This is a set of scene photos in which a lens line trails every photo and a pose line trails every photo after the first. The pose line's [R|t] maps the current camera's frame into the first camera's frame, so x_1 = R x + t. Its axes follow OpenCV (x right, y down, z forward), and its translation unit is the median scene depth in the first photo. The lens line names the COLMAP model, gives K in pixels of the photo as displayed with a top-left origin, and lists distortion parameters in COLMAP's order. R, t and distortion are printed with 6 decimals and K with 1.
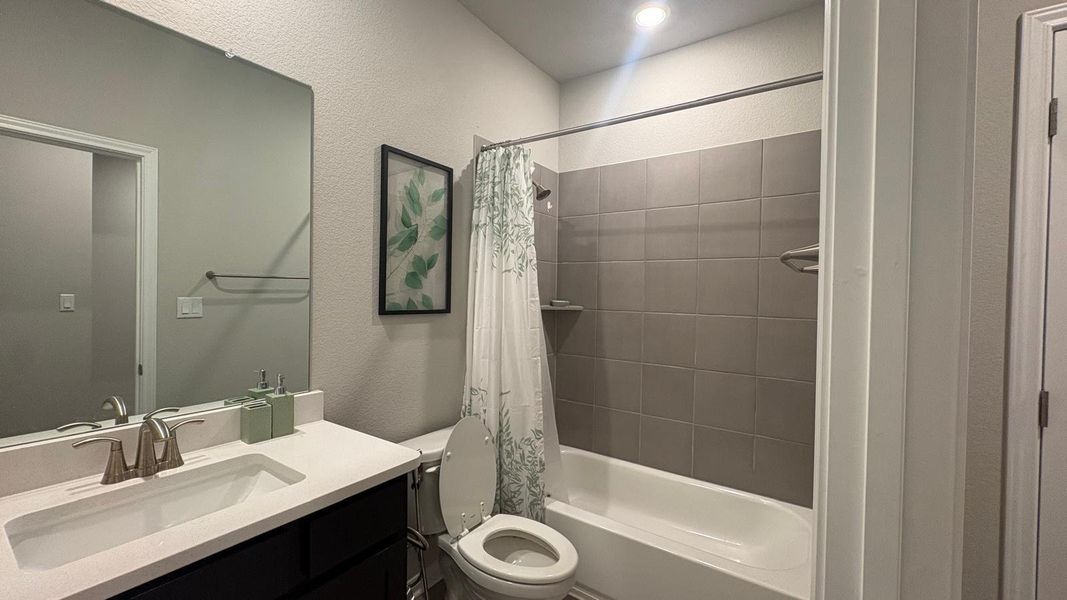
lens RADIAL K [[422.5, 0, 532.6], [0, 422.5, 297.5], [0, 0, 1]] dist [-0.000754, -0.000092]
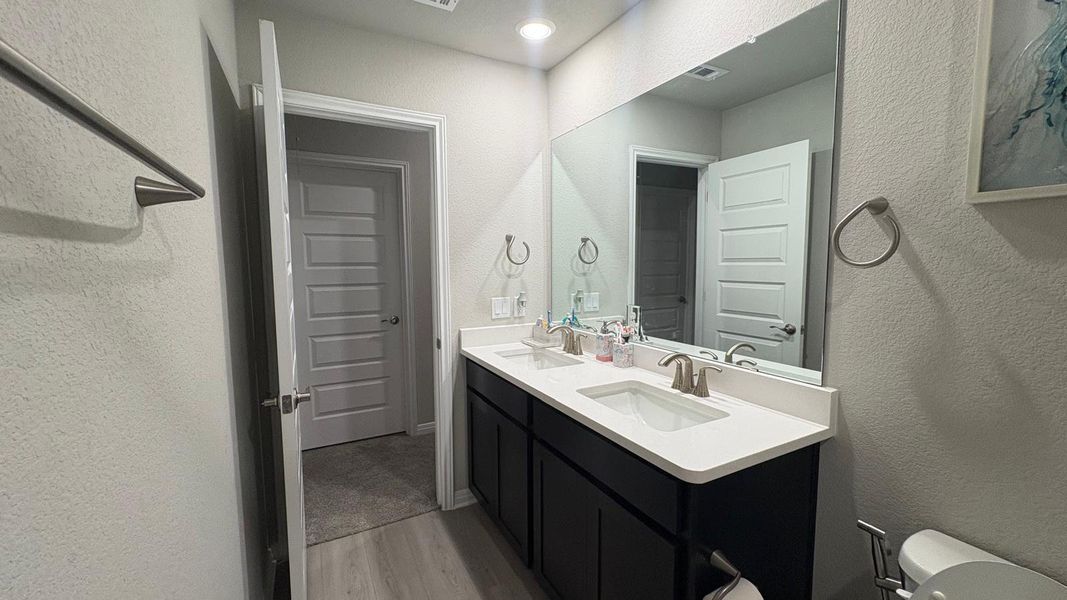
lens RADIAL K [[422.5, 0, 533.4], [0, 422.5, 296.9], [0, 0, 1]] dist [-0.000754, -0.000092]
pose [[-0.466739, 0.062735, -0.882167, 0.565817], [-0.013020, 0.996885, 0.077782, -0.011356], [0.884299, 0.047789, -0.464469, 1.142839]]
